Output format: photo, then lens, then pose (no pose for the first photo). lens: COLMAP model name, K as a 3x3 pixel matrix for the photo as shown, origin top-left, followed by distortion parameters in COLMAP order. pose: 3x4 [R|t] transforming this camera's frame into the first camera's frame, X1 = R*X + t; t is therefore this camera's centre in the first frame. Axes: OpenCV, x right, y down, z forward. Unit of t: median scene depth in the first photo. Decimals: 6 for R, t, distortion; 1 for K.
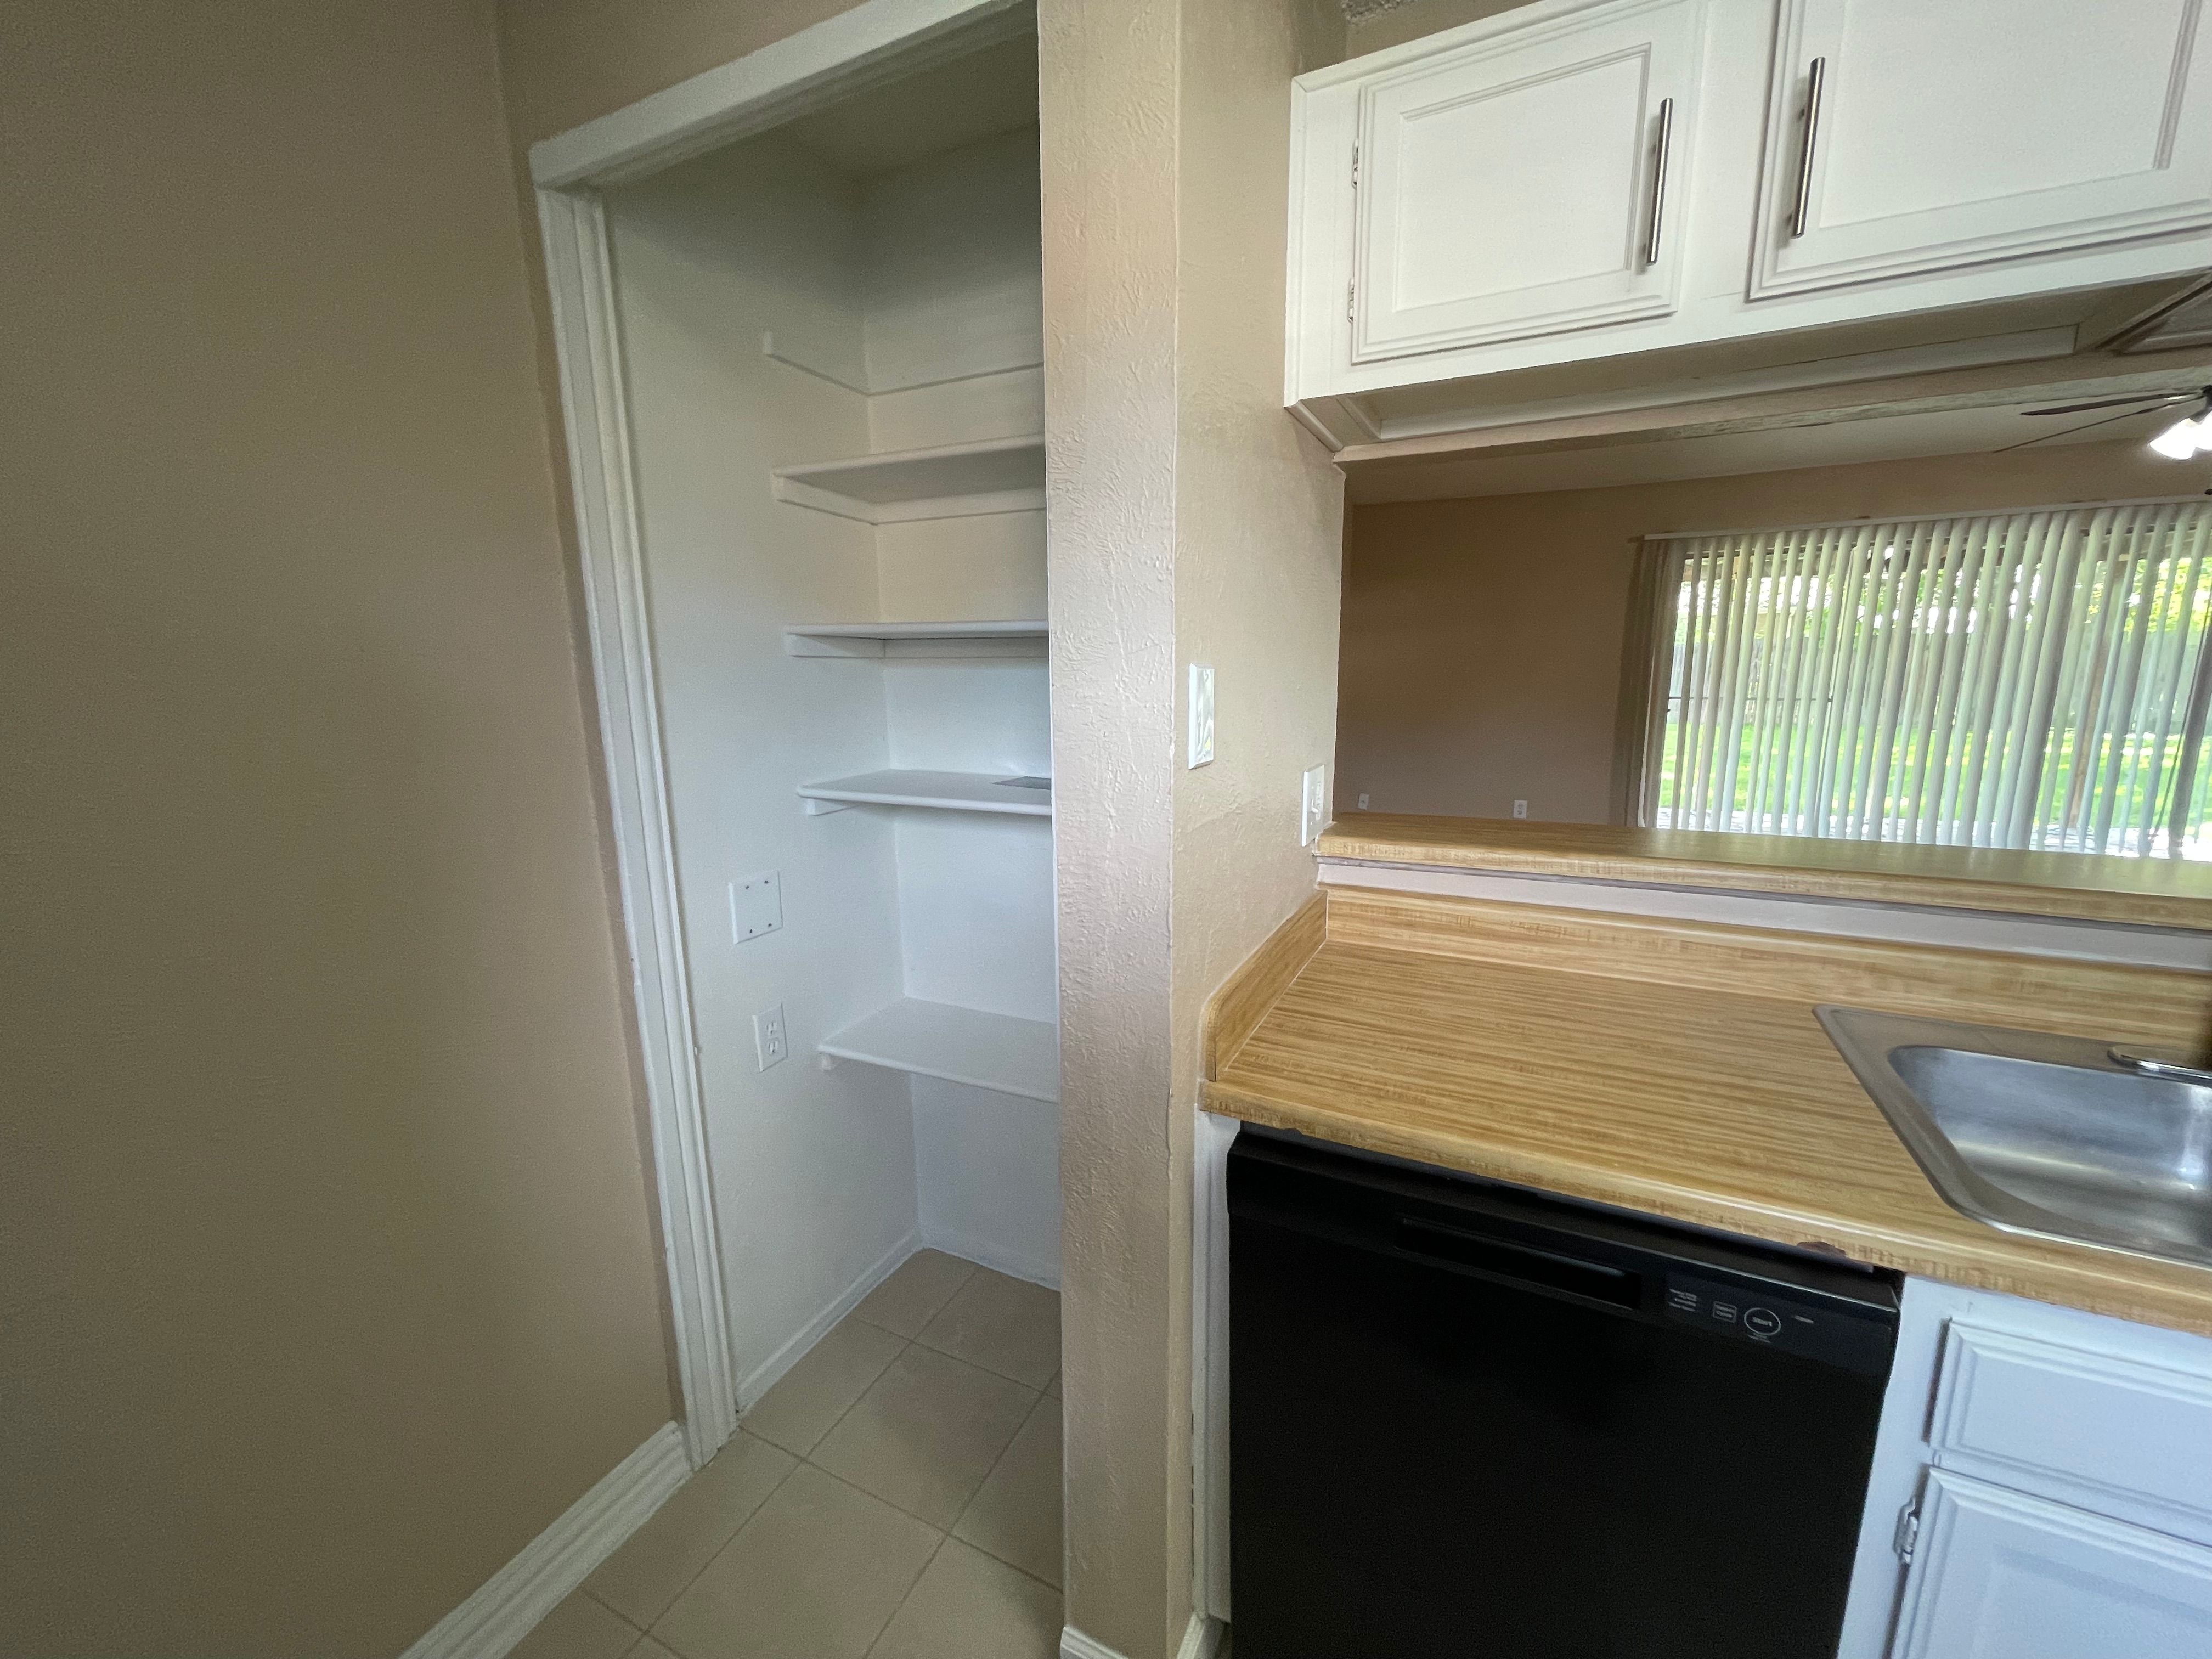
lens RADIAL K [[893.5, 0, 1087.6], [0, 893.5, 826.7], [0, 0, 1]] dist [-0.004322, 0.000775]
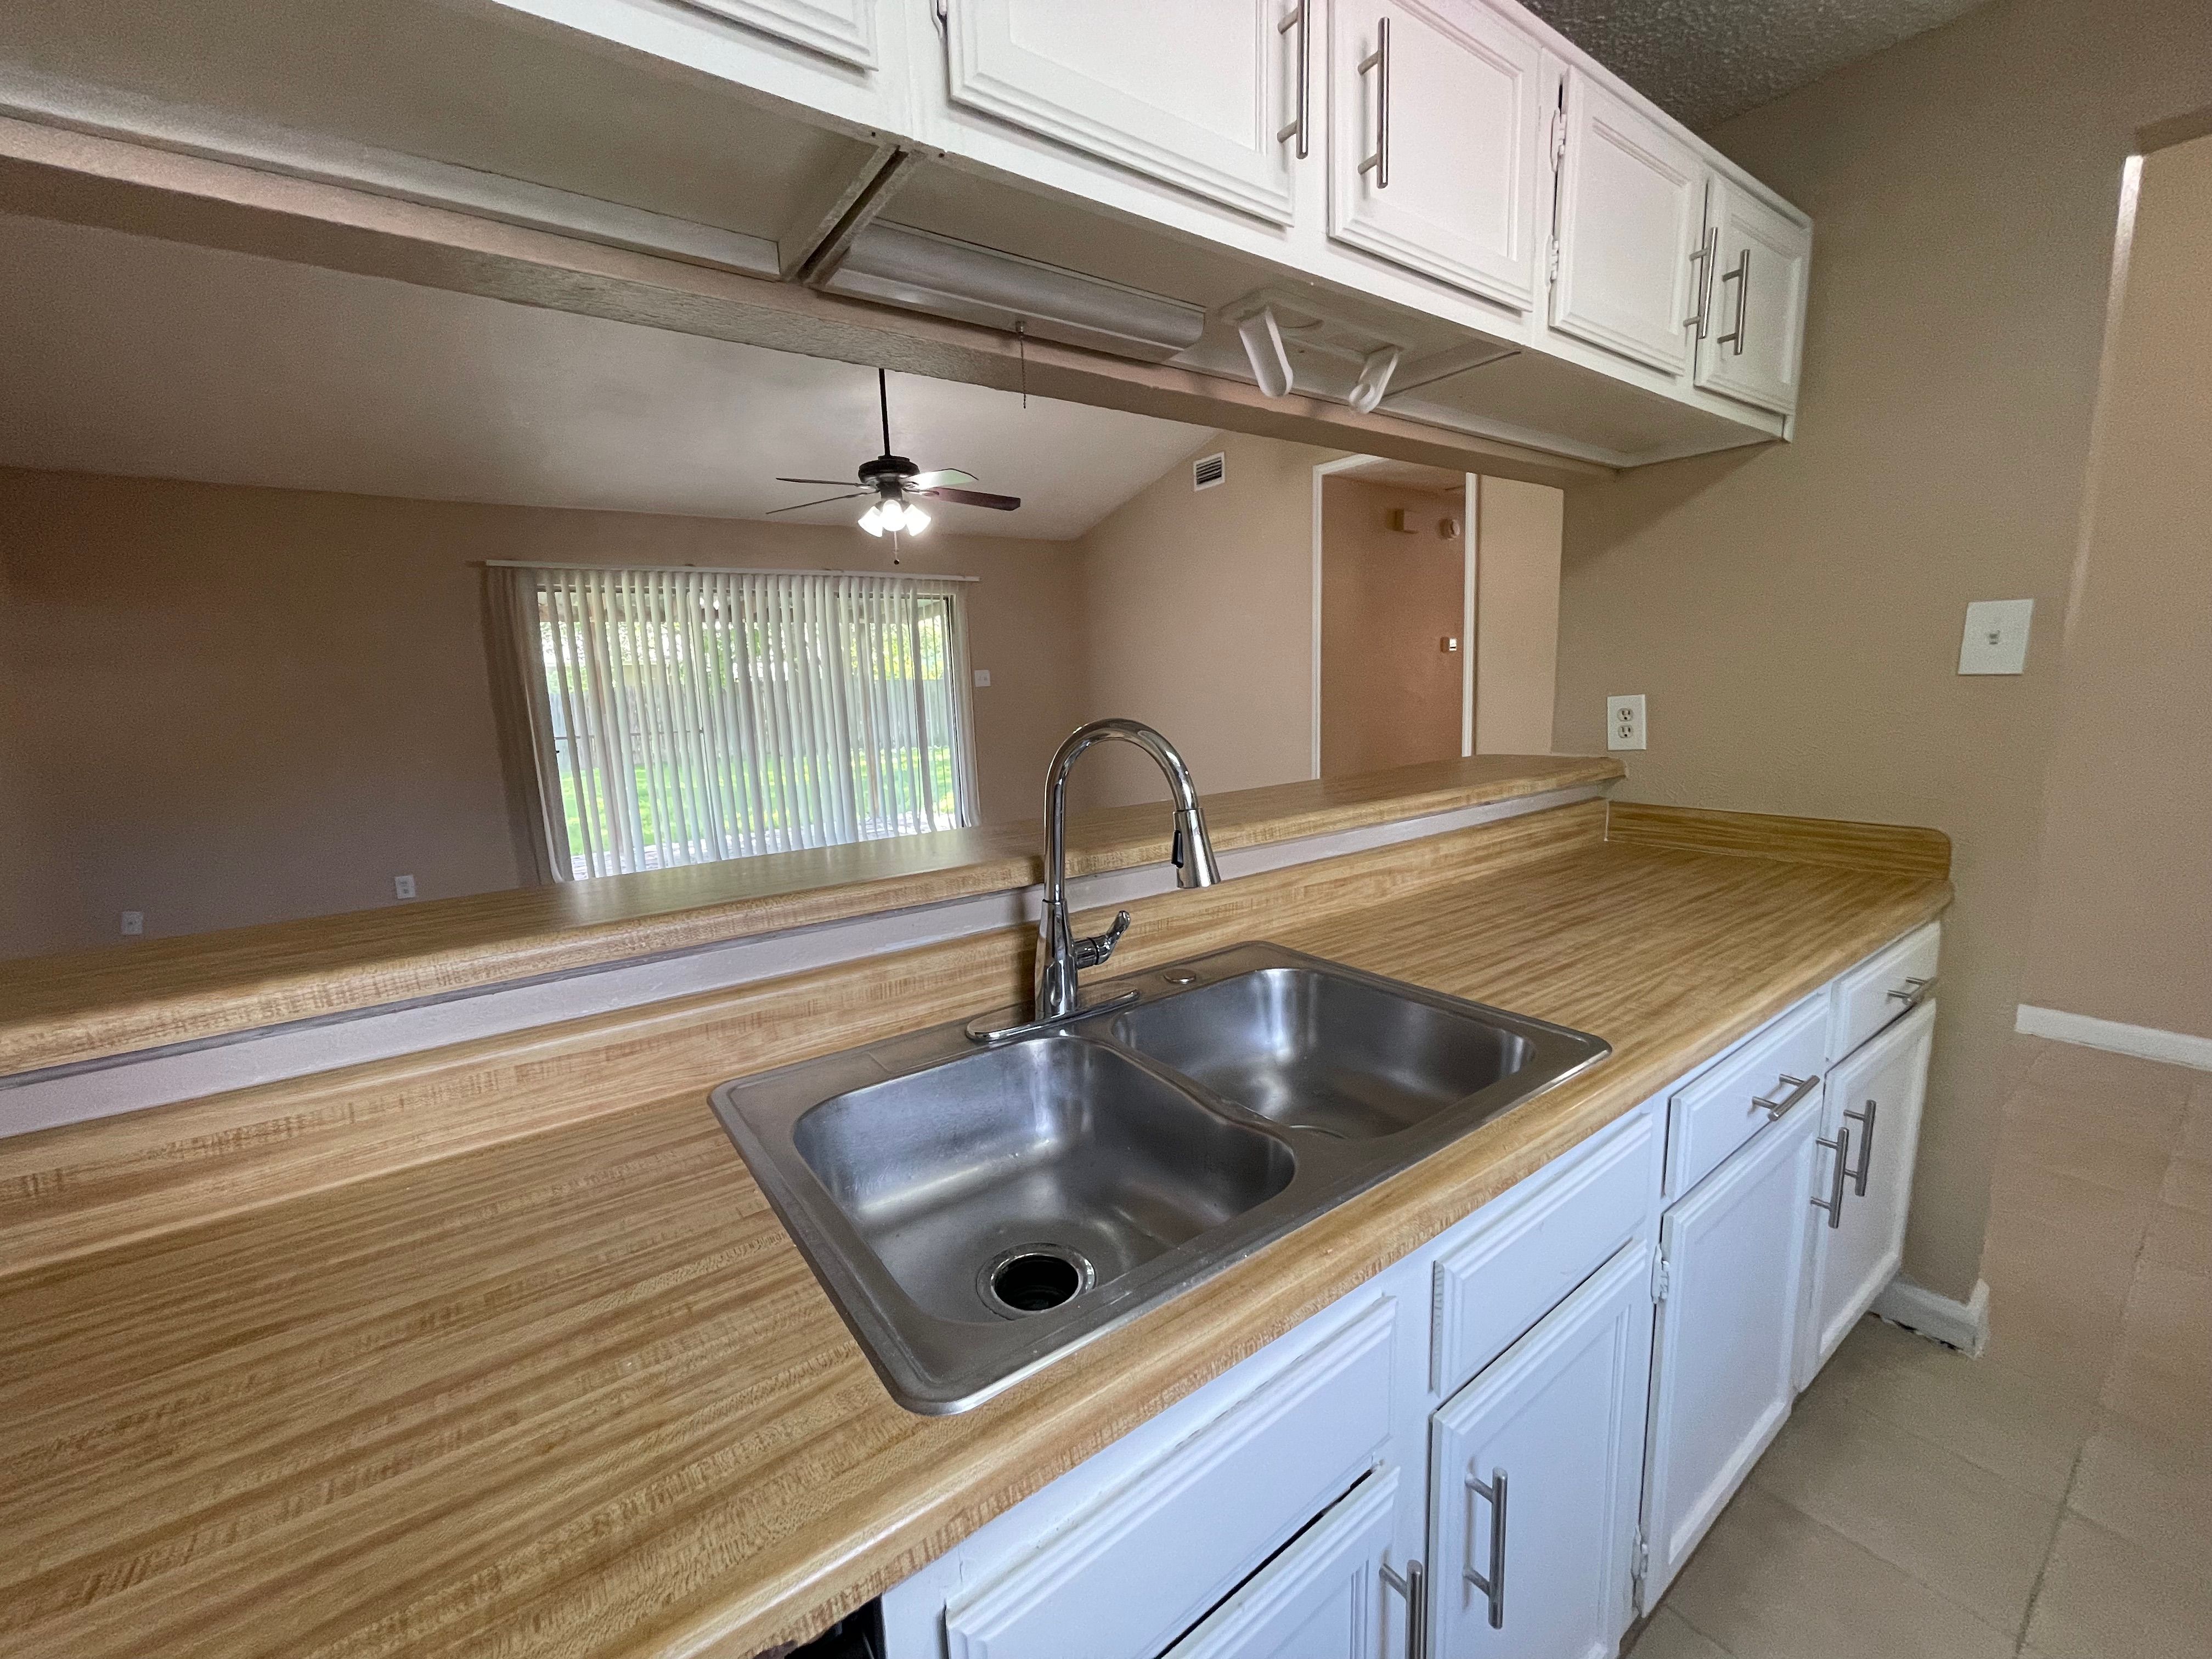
lens RADIAL K [[893.5, 0, 1095.0], [0, 893.5, 836.2], [0, 0, 1]] dist [-0.004322, 0.000775]
pose [[0.460927, -0.149918, 0.874683, 0.330543], [0.192300, 0.979082, 0.066477, 0.004426], [-0.866353, 0.137560, 0.480114, 0.320122]]
